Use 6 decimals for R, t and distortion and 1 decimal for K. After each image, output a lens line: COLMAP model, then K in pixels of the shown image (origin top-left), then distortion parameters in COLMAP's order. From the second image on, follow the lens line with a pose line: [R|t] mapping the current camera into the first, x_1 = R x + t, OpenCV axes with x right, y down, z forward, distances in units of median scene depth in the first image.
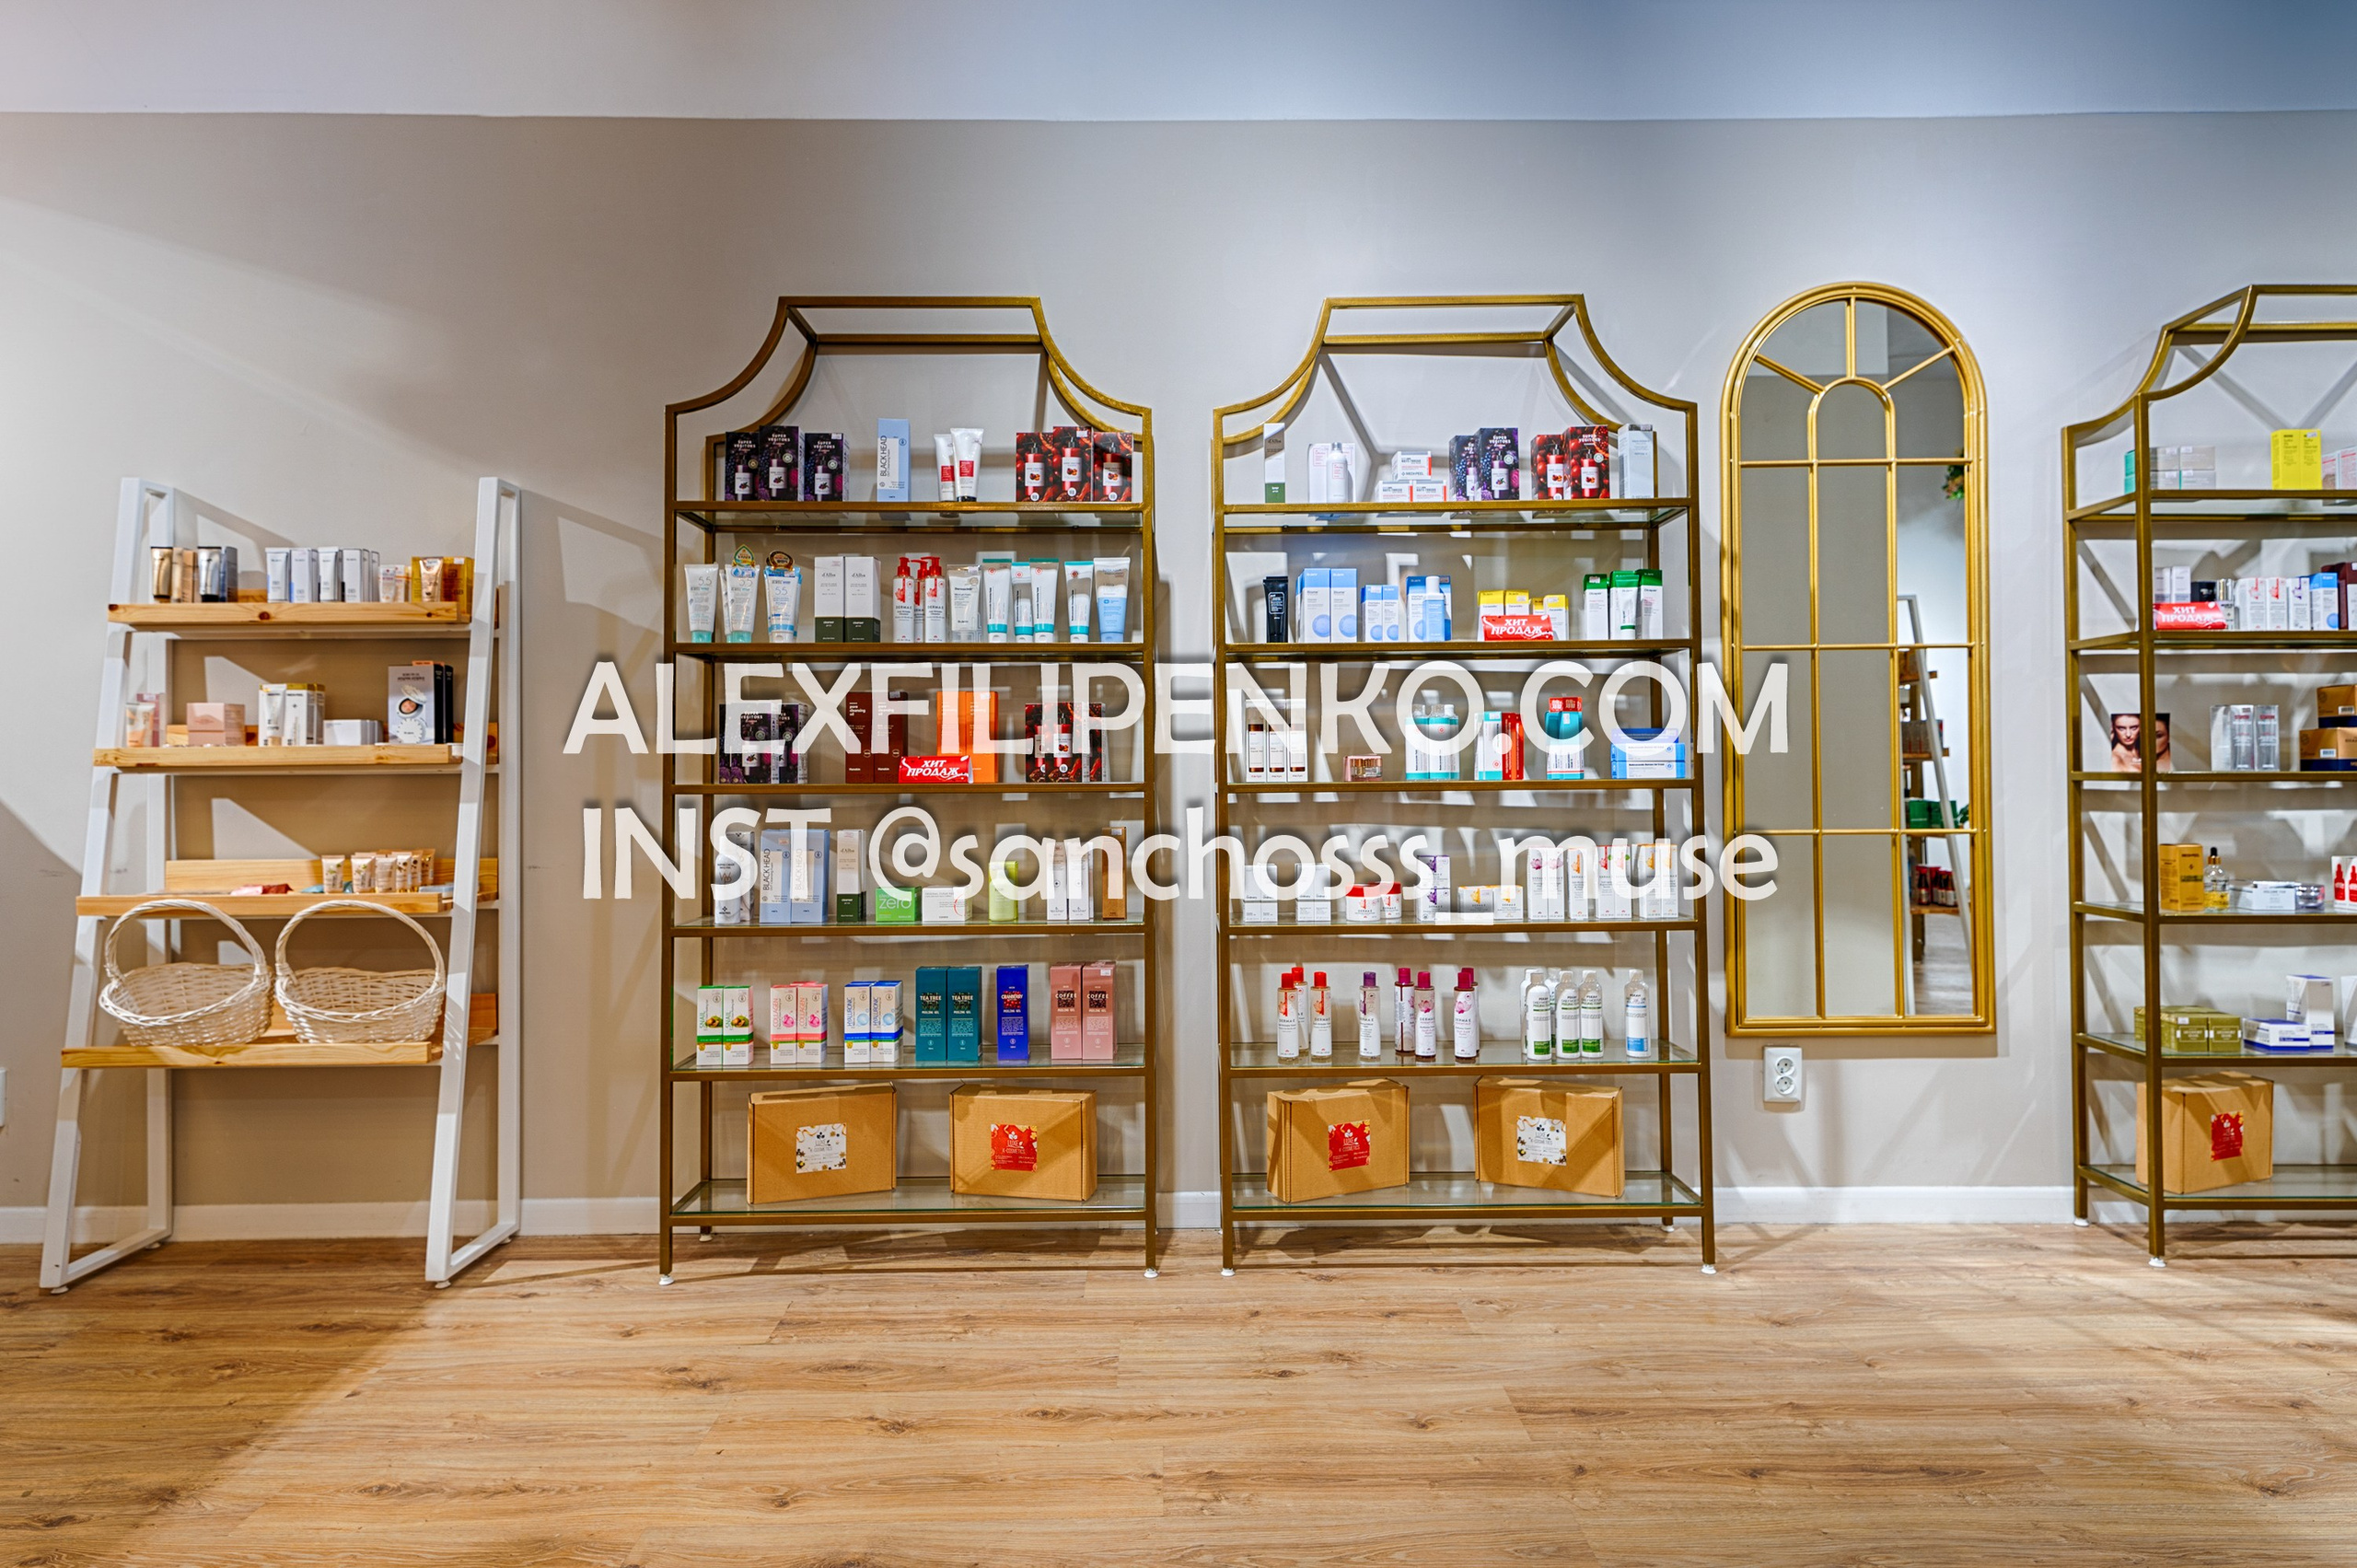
lens RADIAL K [[1420.0, 0, 1187.4], [0, 1420.0, 727.5], [0, 0, 1]] dist [0.024229, -0.001727]
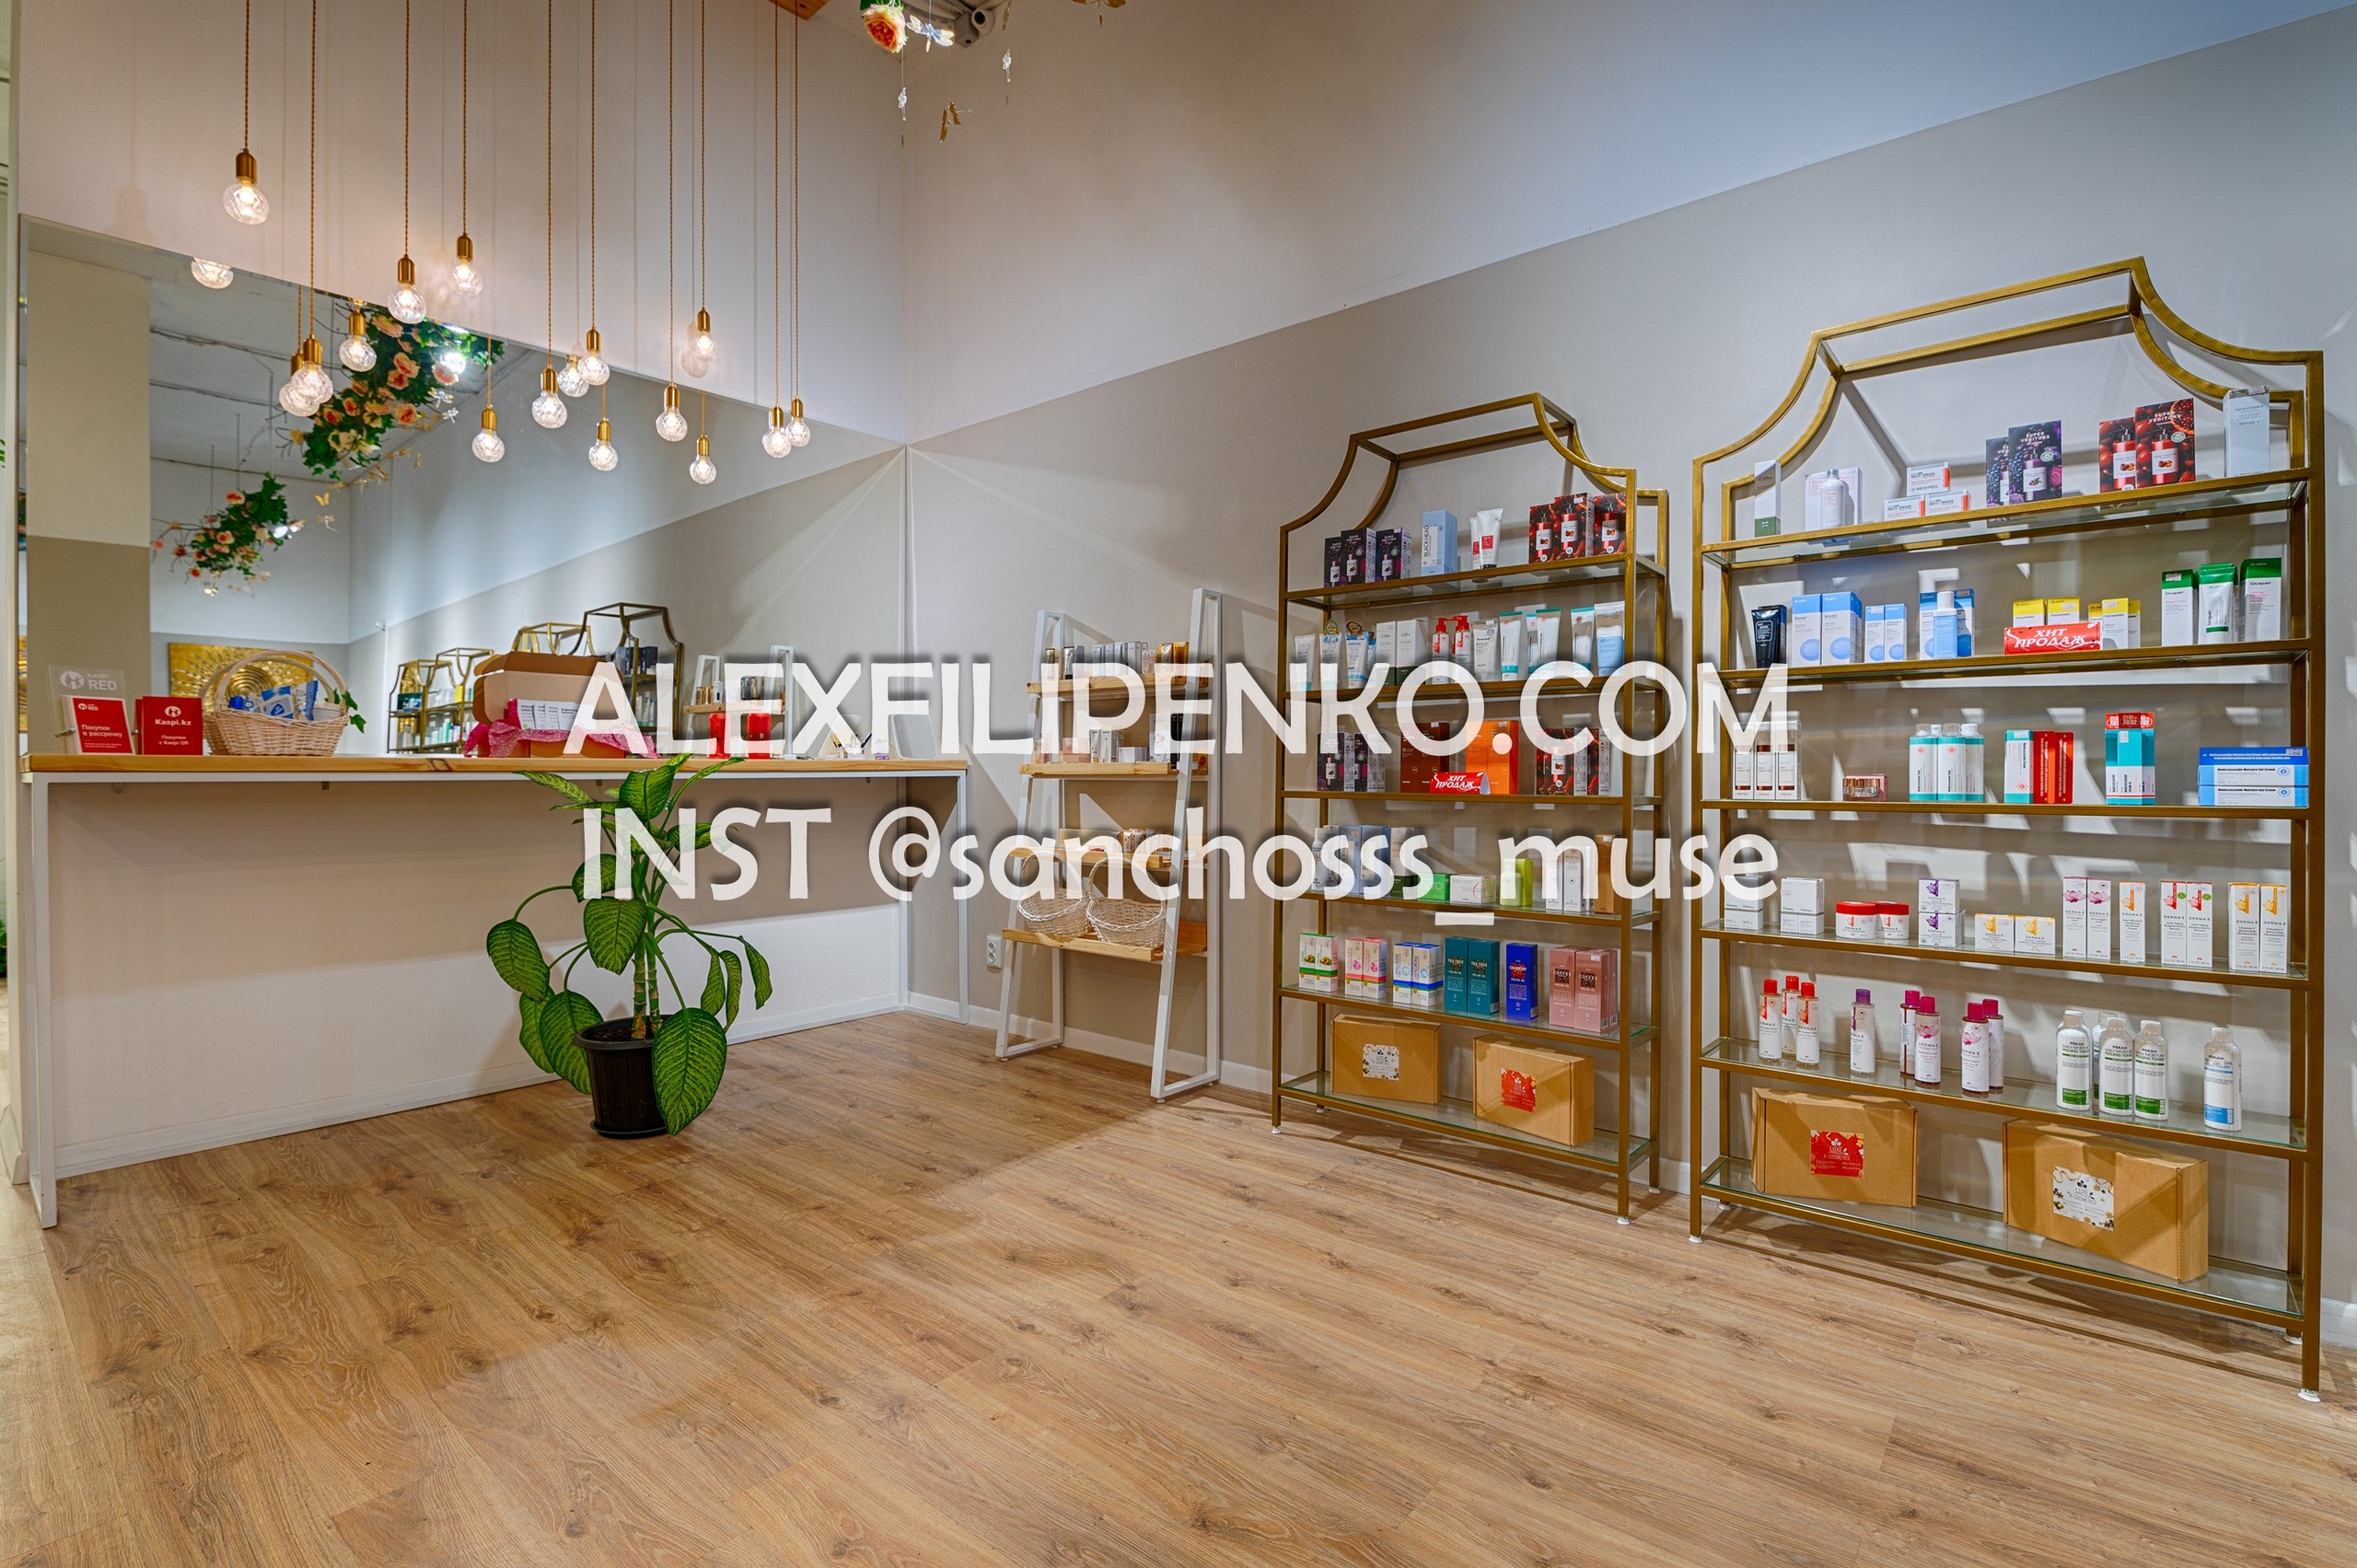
lens RADIAL K [[1098.6, 0, 1133.2], [0, 1098.6, 767.7], [0, 0, 1]] dist [0.012664, -0.012352]
pose [[0.747090, 0.006039, -0.664695, 0.257027], [0.005666, 0.999865, 0.015453, -0.001029], [0.664698, -0.015311, 0.746955, 0.069147]]
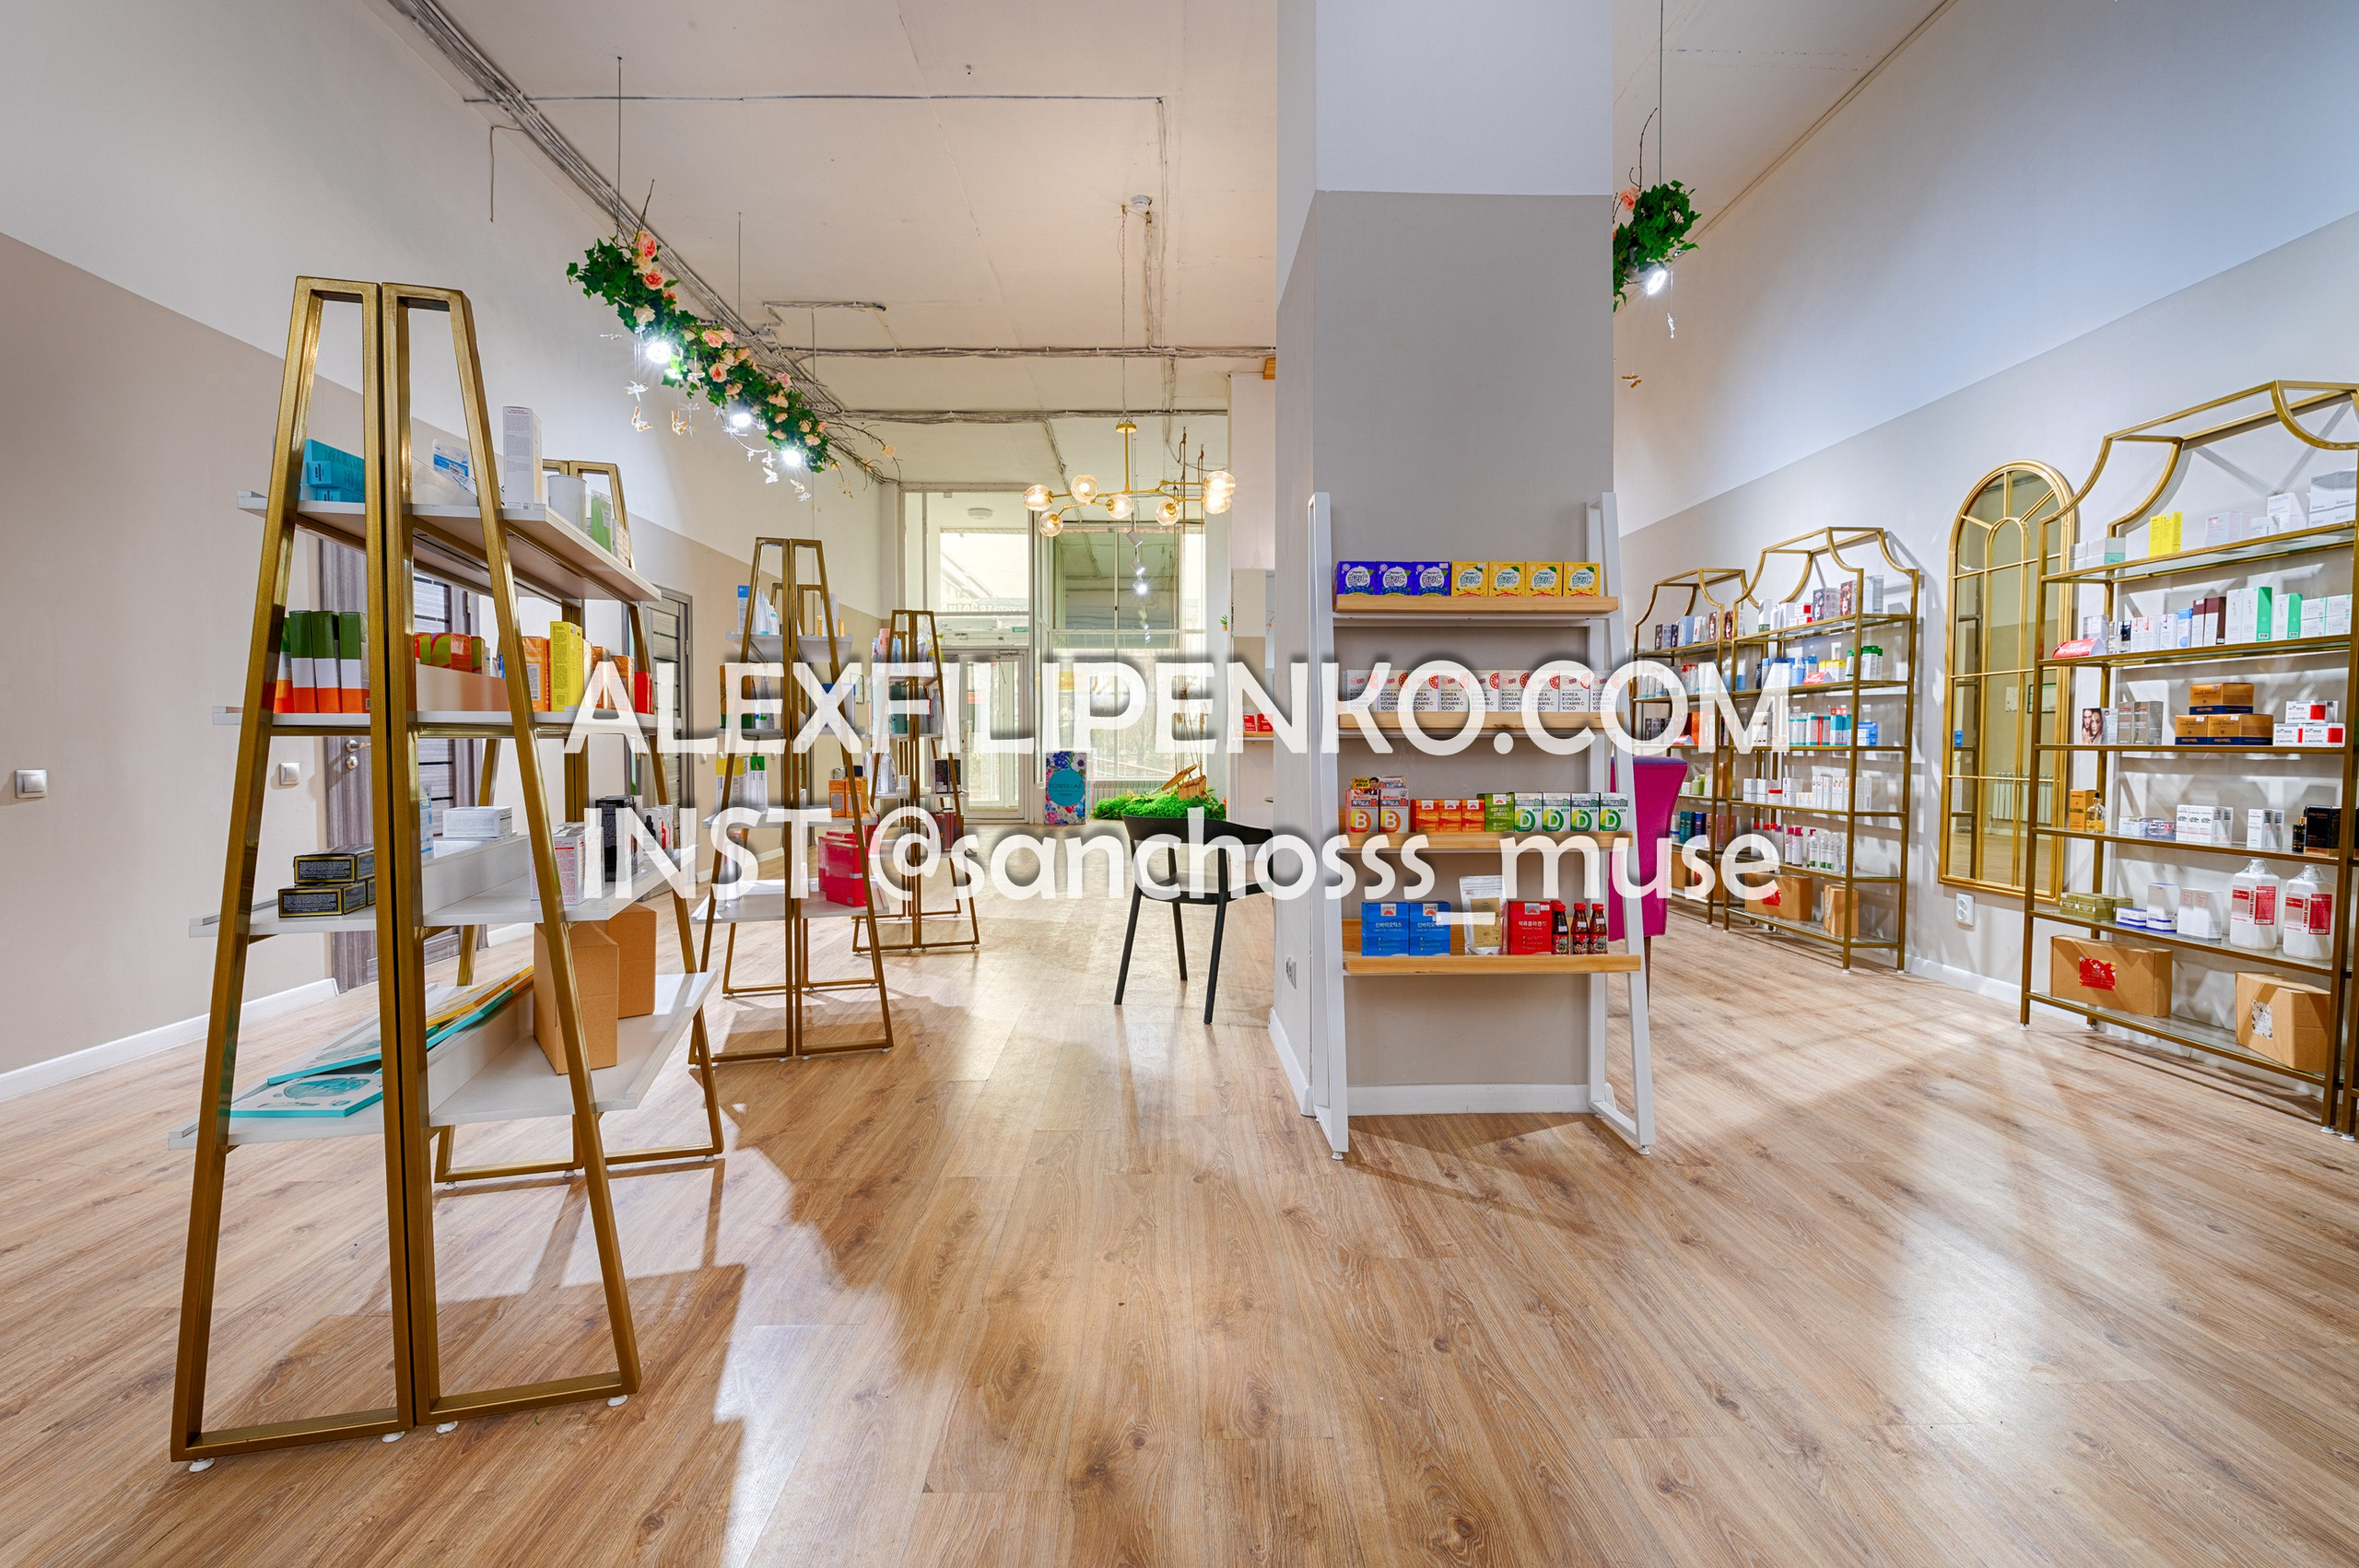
lens RADIAL K [[1018.8, 0, 1171.9], [0, 1018.8, 777.7], [0, 0, 1]] dist [0.000807, -0.010732]
pose [[-0.002796, 0.040607, -0.999171, 1.763791], [0.010352, 0.999123, 0.040576, 0.011018], [0.999943, -0.010230, -0.003214, -0.012285]]
